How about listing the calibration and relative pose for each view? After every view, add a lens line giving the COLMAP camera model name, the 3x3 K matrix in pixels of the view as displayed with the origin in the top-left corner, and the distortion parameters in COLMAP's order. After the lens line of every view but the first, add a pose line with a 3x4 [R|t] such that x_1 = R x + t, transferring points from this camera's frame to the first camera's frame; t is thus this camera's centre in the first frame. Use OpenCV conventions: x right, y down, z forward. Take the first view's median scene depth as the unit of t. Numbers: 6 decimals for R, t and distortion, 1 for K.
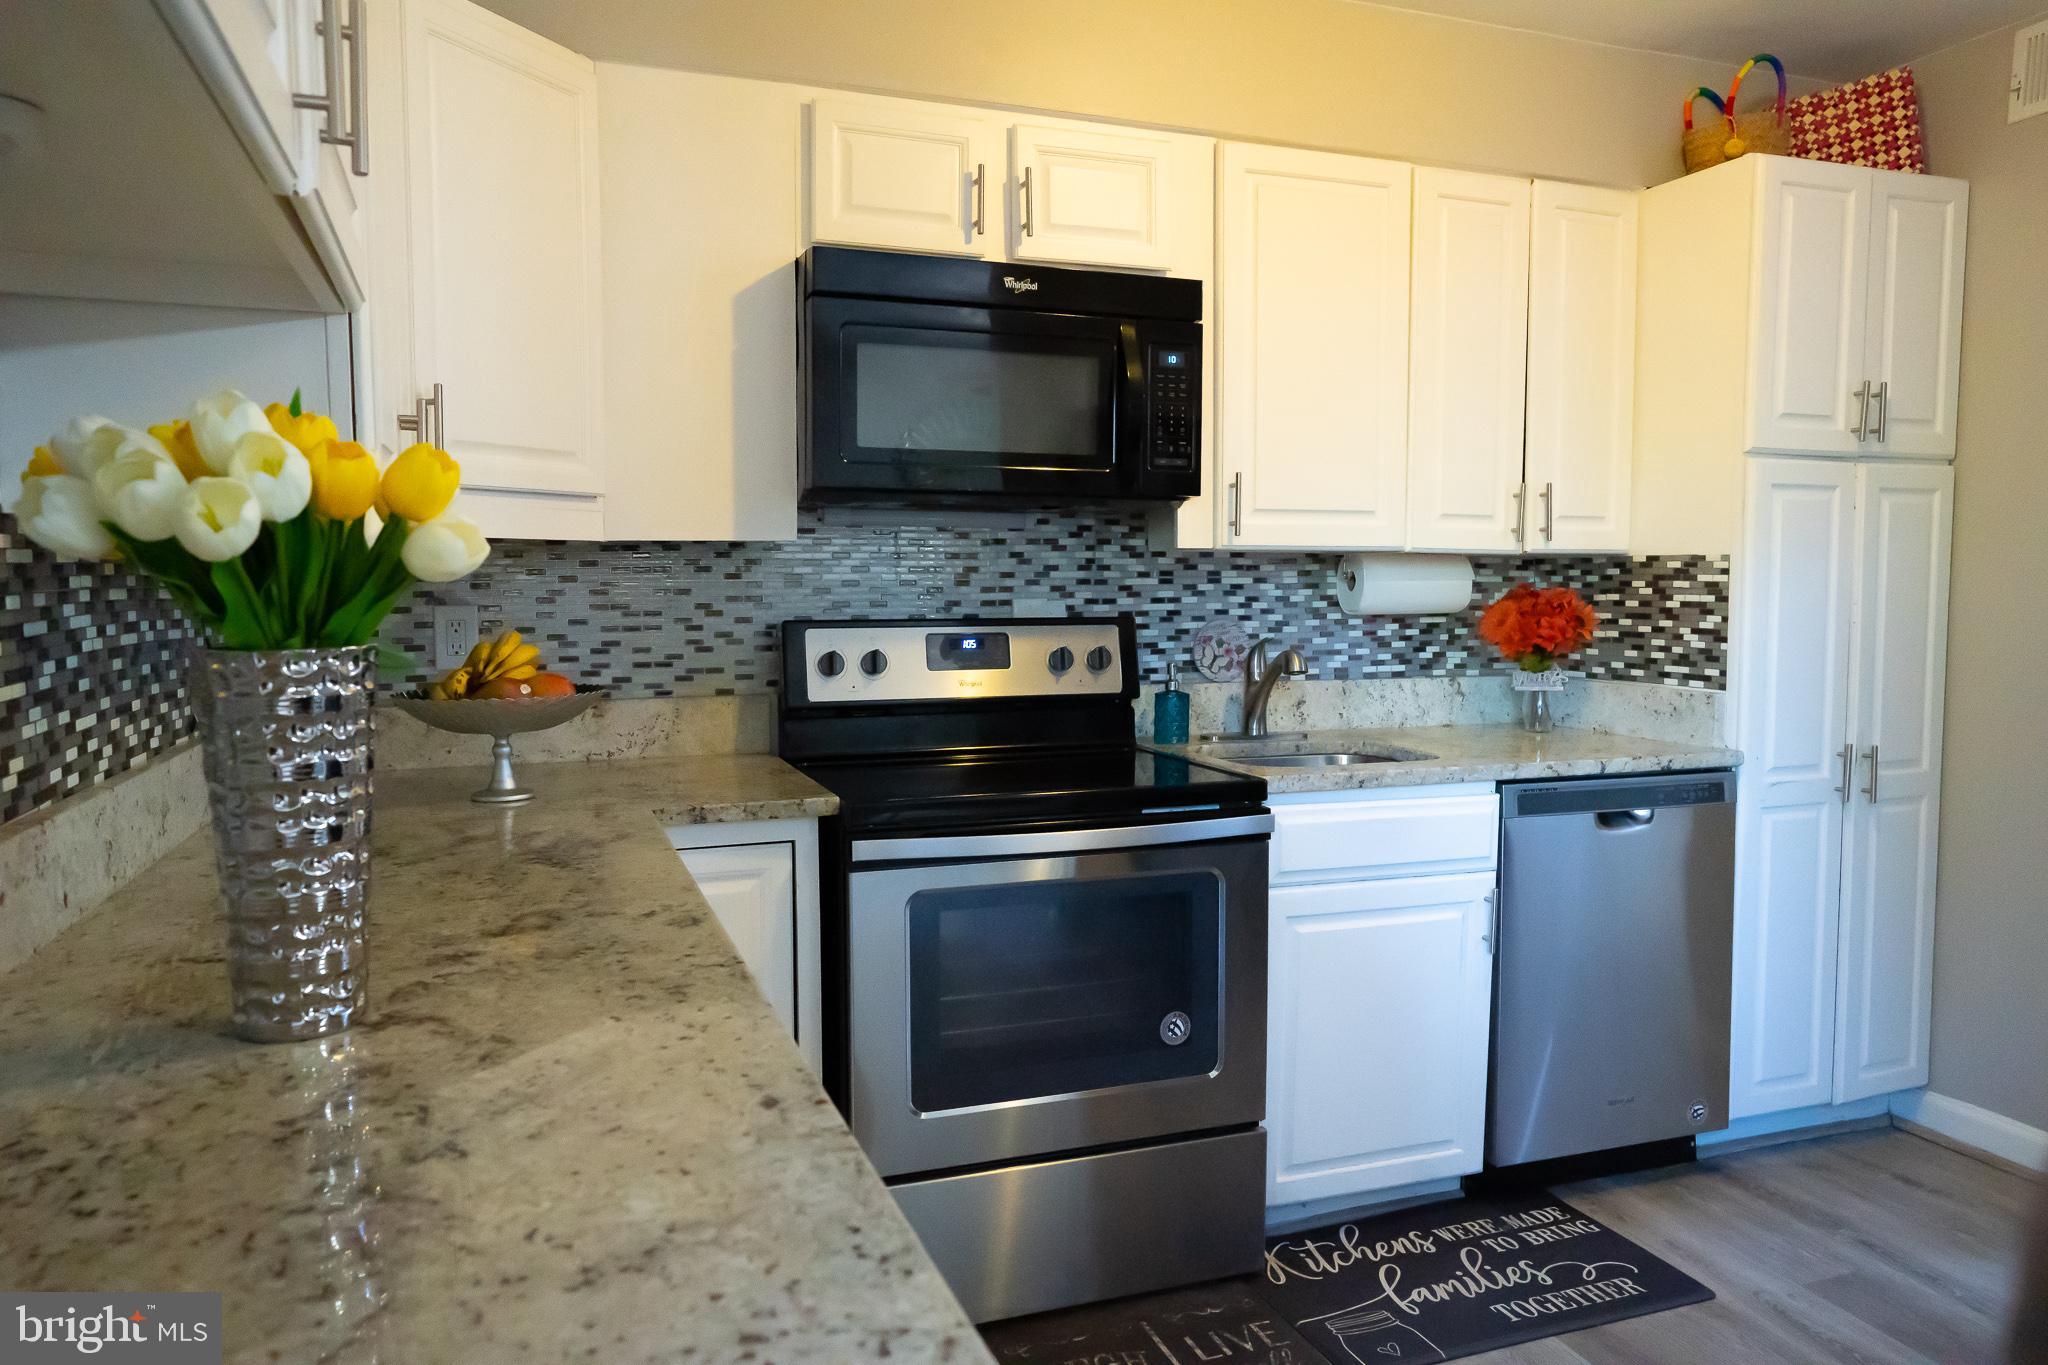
lens RADIAL K [[1371.0, 0, 1031.2], [0, 1371.0, 672.2], [0, 0, 1]] dist [-0.028566, 0.046531]
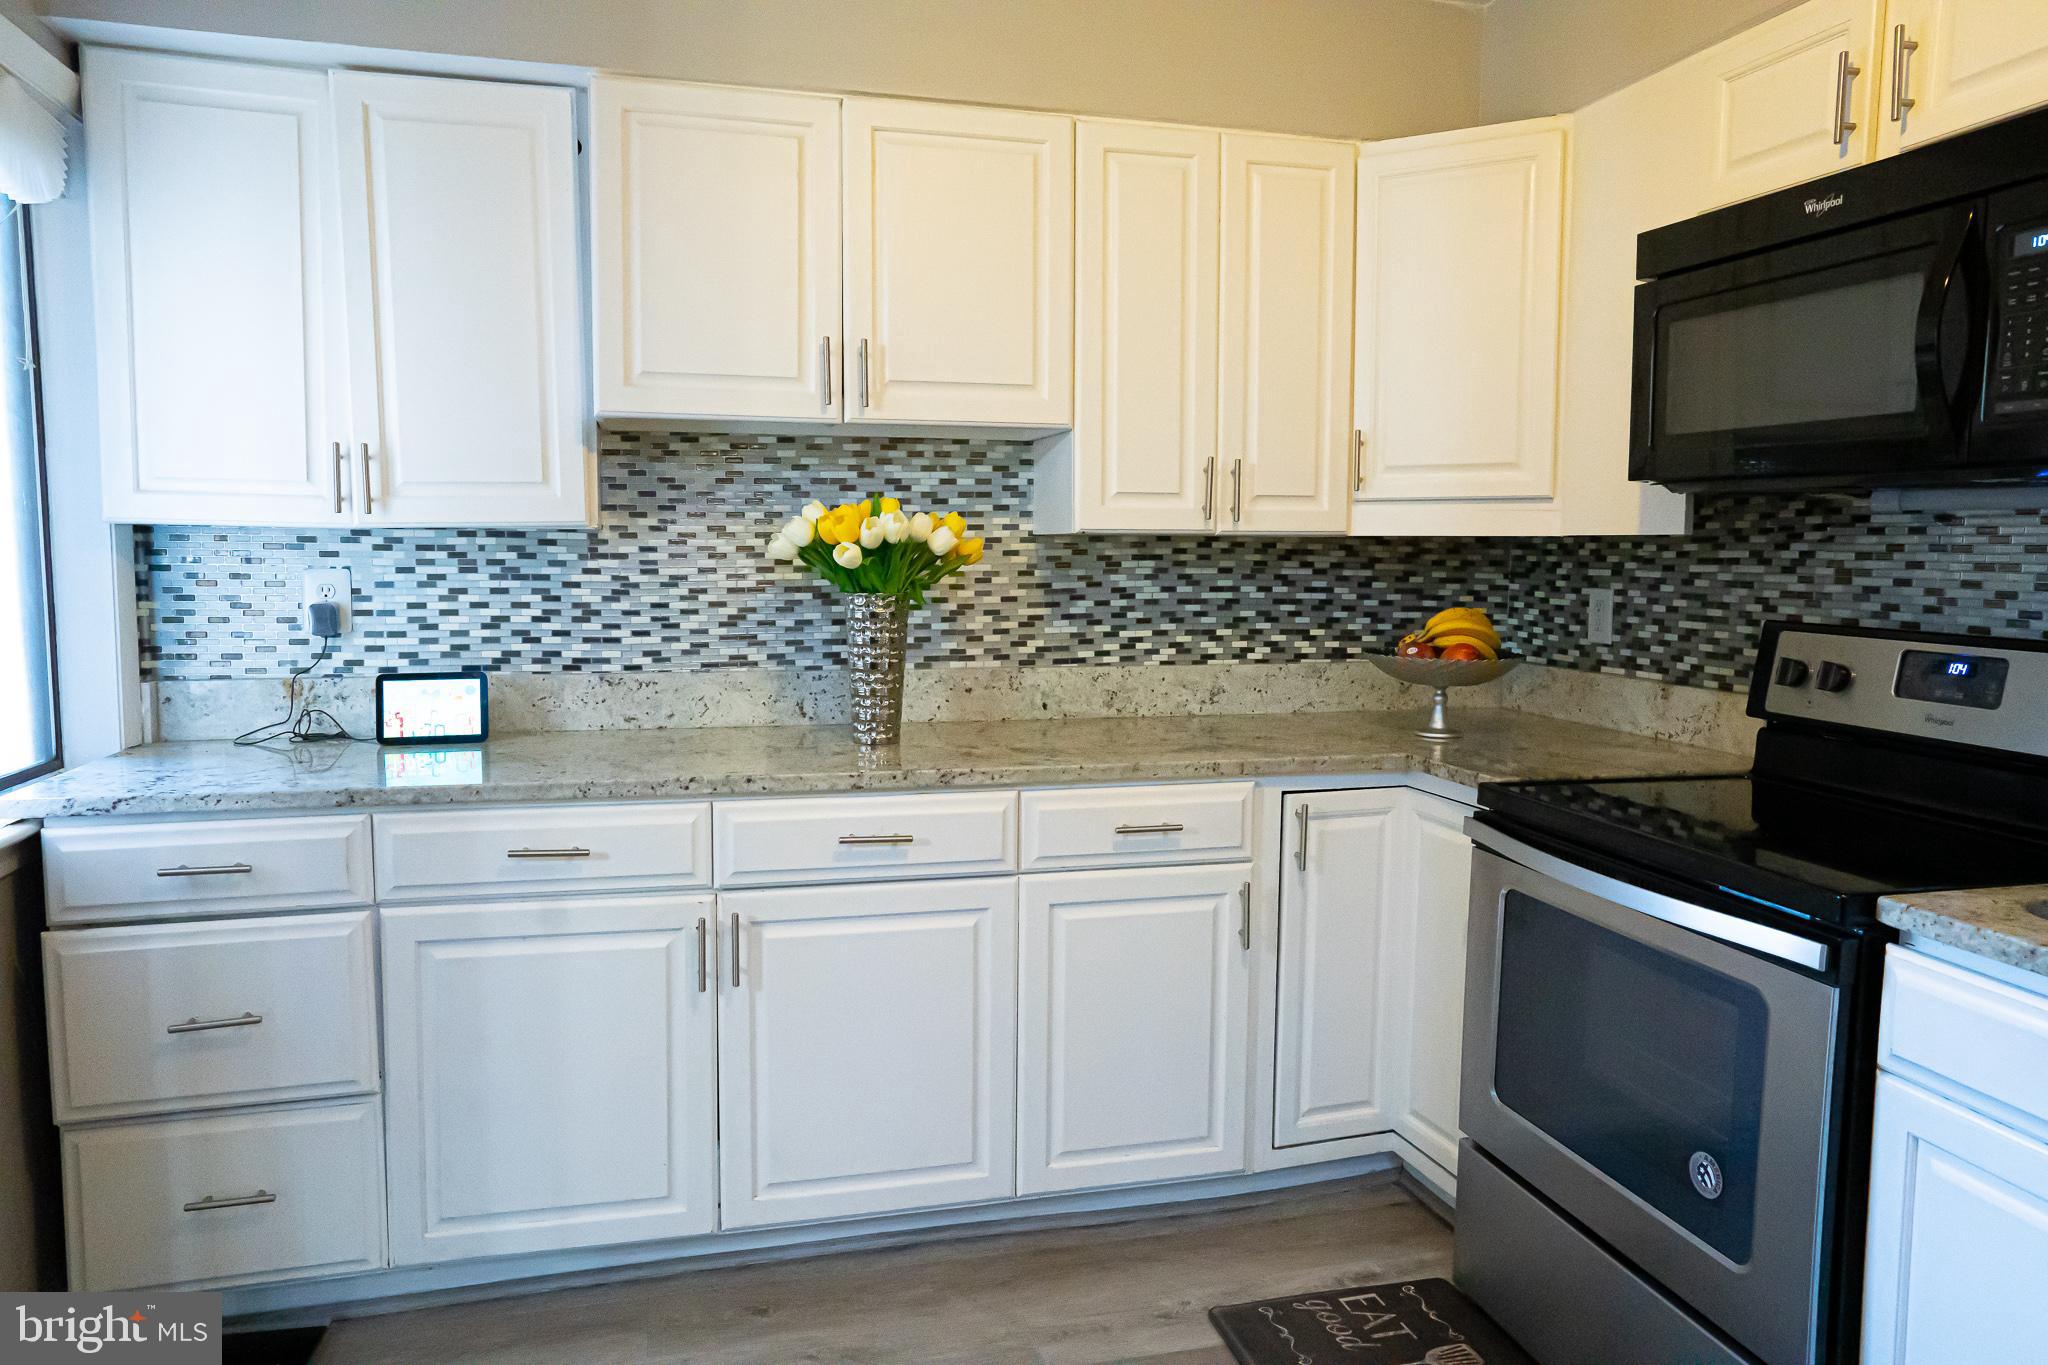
lens RADIAL K [[1371.0, 0, 1039.7], [0, 1371.0, 686.2], [0, 0, 1]] dist [-0.028566, 0.046531]
pose [[-0.089535, 0.104417, -0.990495, 0.742167], [-0.080429, 0.990483, 0.111686, -0.054316], [0.992731, 0.089664, -0.080284, 0.576525]]
